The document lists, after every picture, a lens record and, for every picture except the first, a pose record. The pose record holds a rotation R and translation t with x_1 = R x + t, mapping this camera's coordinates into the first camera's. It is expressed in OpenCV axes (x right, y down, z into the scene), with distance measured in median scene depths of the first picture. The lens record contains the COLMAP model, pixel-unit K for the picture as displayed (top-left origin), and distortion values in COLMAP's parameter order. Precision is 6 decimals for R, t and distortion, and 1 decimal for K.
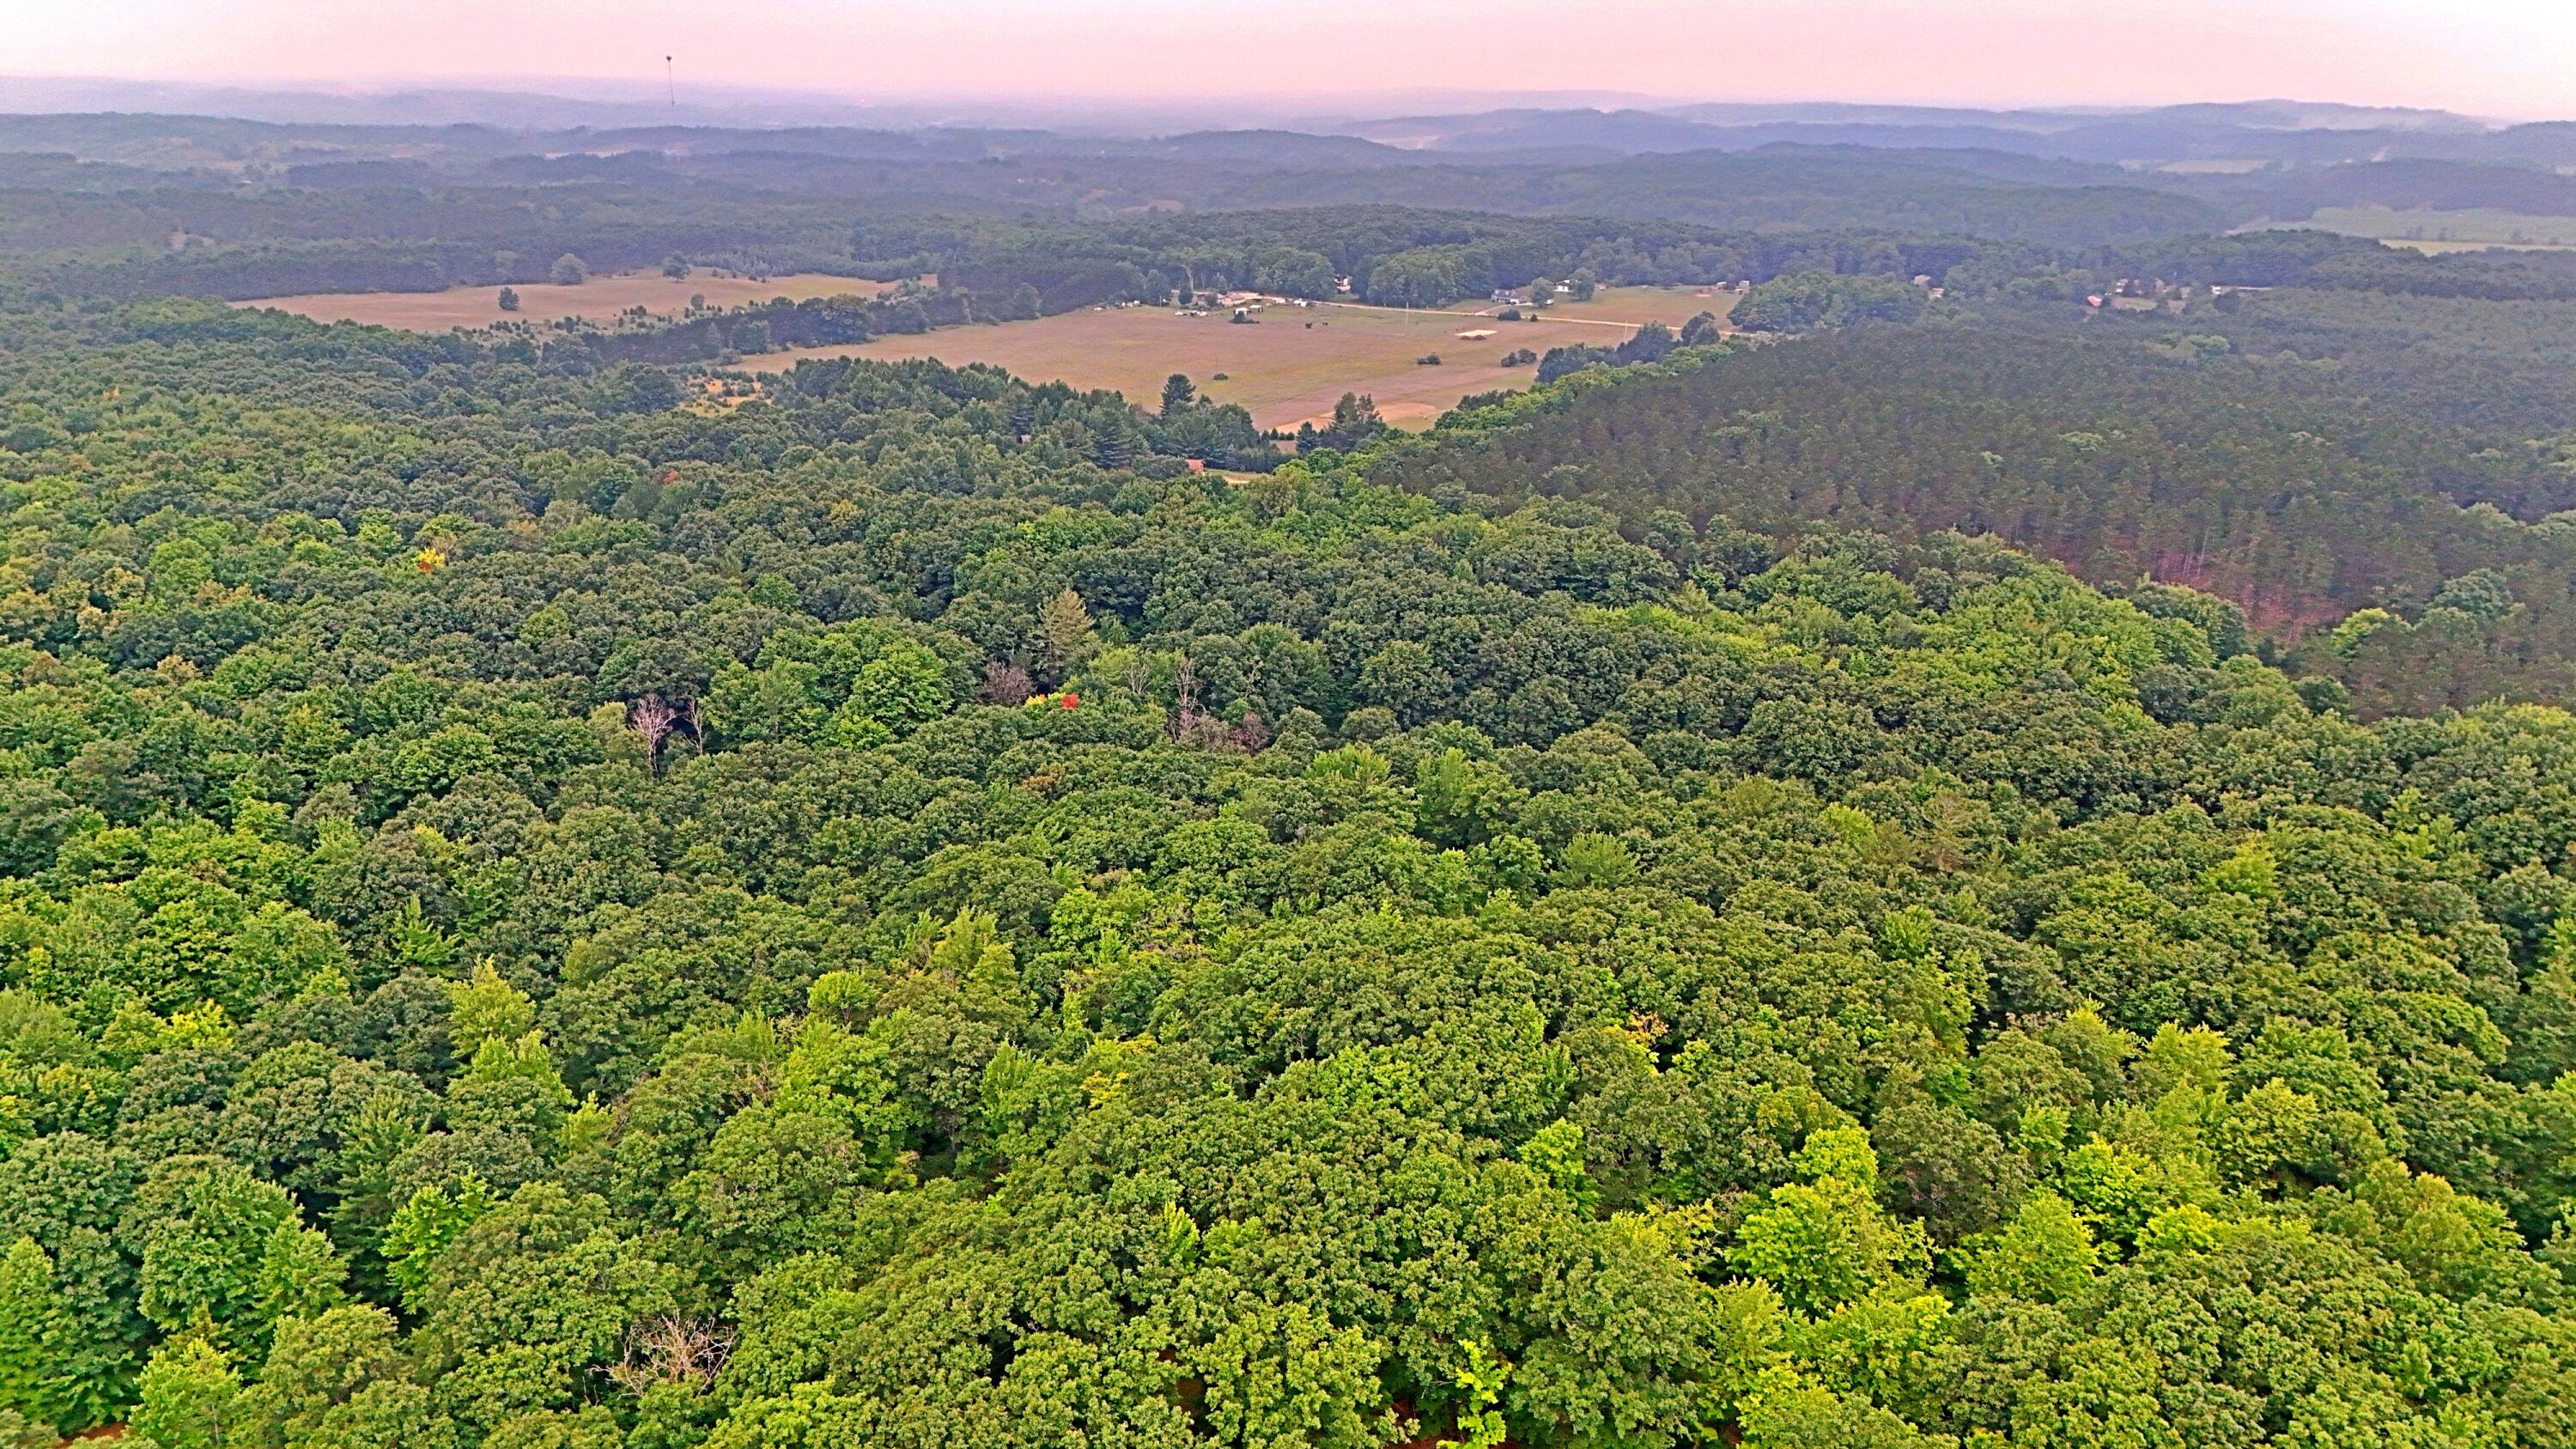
lens RADIAL K [[1859.7, 0, 1295.1], [0, 1859.7, 792.5], [0, 0, 1]] dist [0.095095, -0.095315]
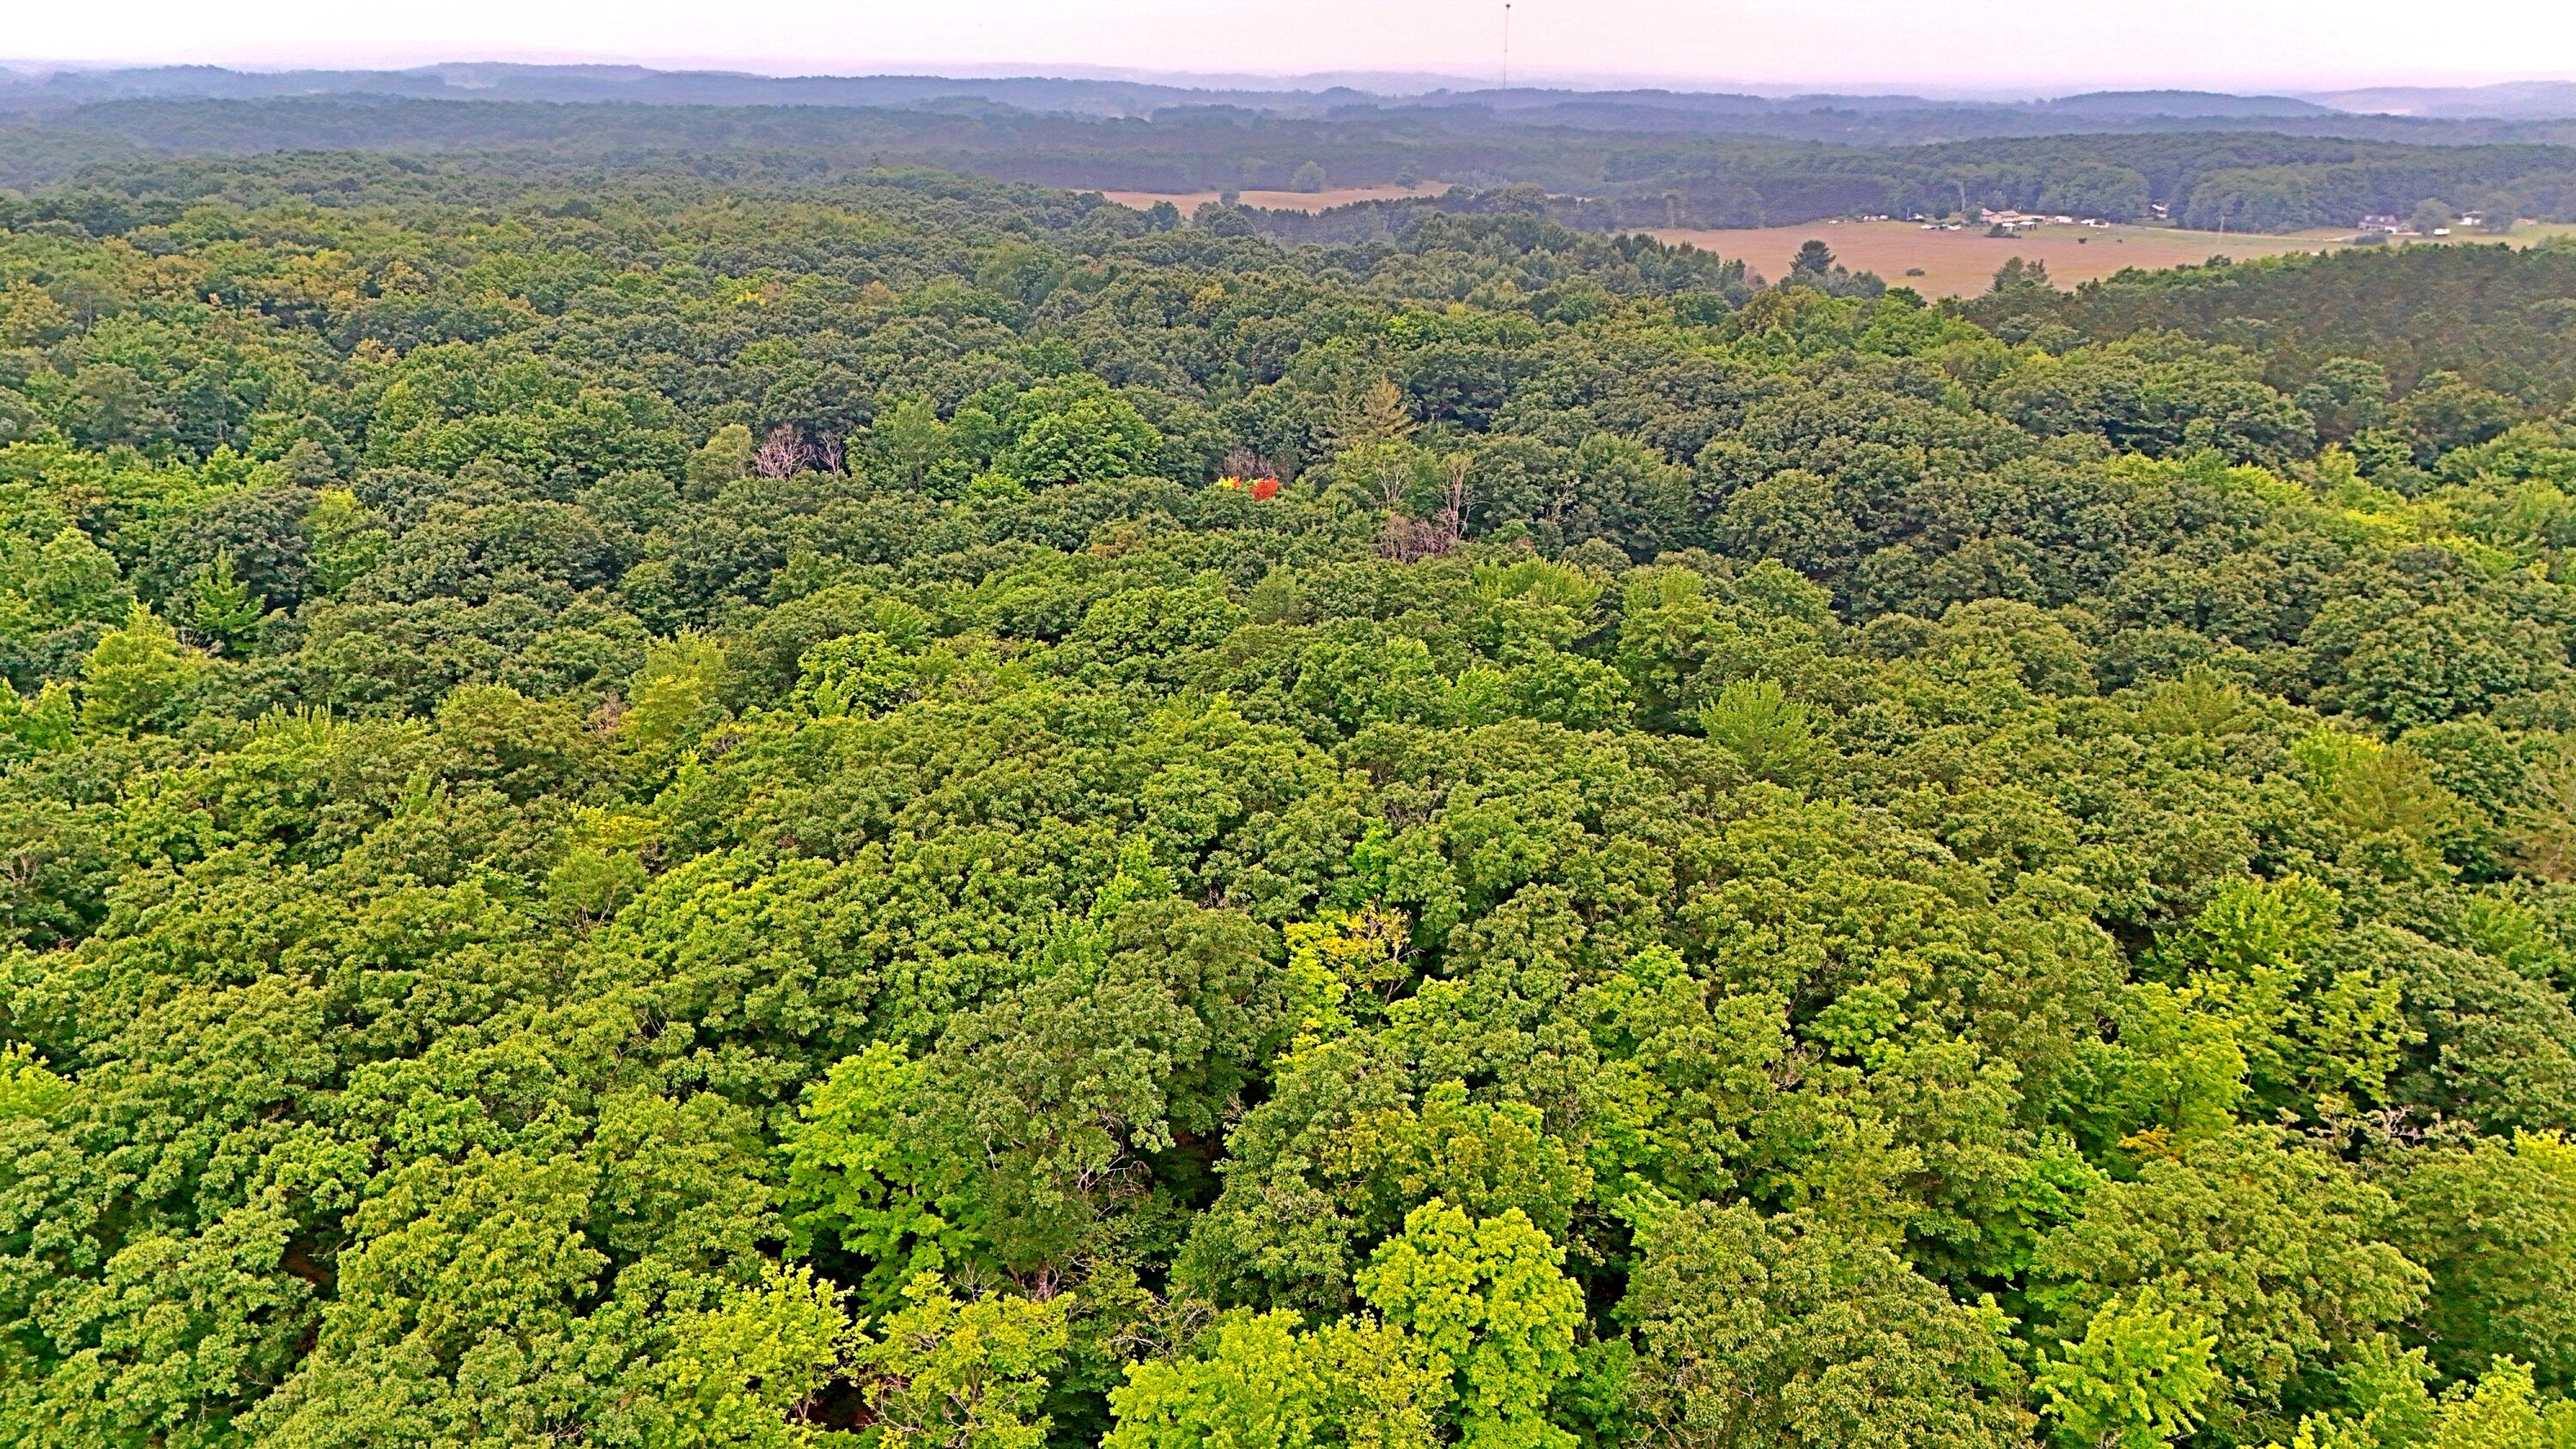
lens RADIAL K [[1885.4, 0, 1274.2], [0, 1885.4, 737.0], [0, 0, 1]] dist [0.087088, -0.098294]
pose [[0.899280, 0.141596, -0.413819, 0.171902], [-0.152631, 0.988262, 0.006467, 0.036811], [0.409878, 0.057346, 0.910336, 0.263169]]
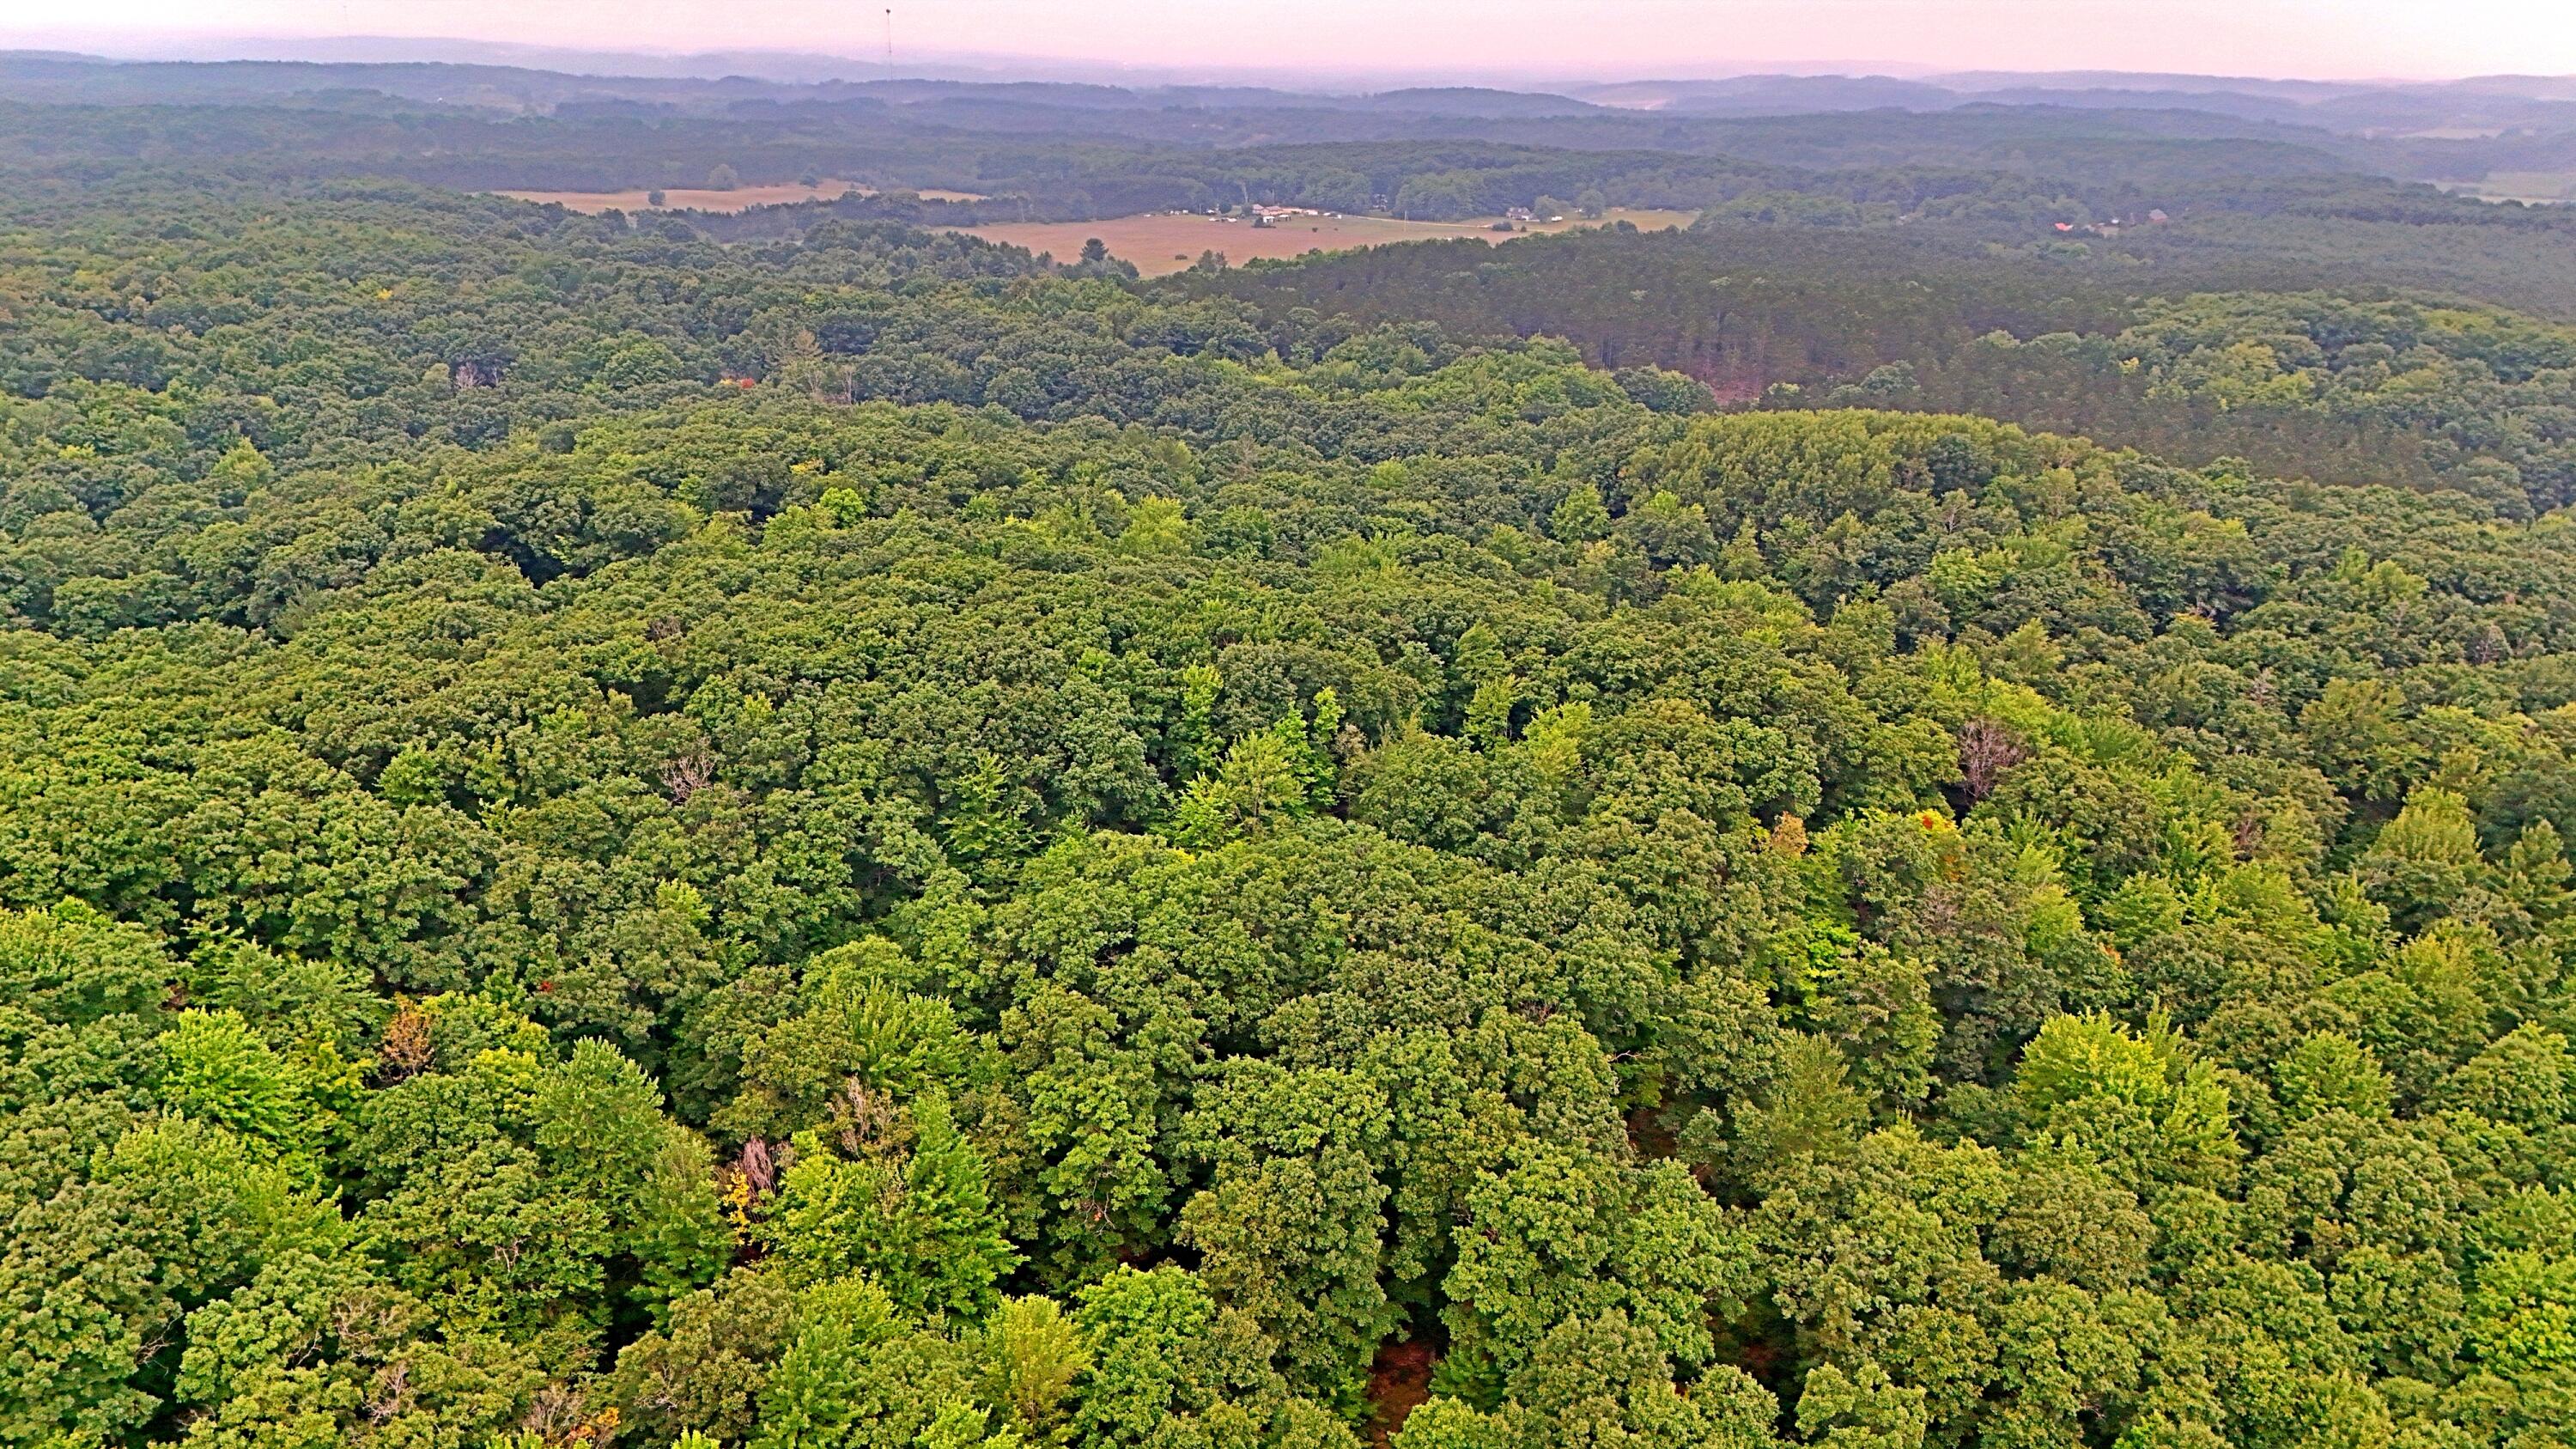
lens RADIAL K [[1868.9, 0, 1284.8], [0, 1868.9, 737.1], [0, 0, 1]] dist [0.050235, -0.030493]
pose [[0.988775, 0.055632, -0.138670, 0.421146], [-0.057377, 0.998315, -0.008621, 0.176798], [0.137957, 0.016481, 0.990301, -0.318937]]
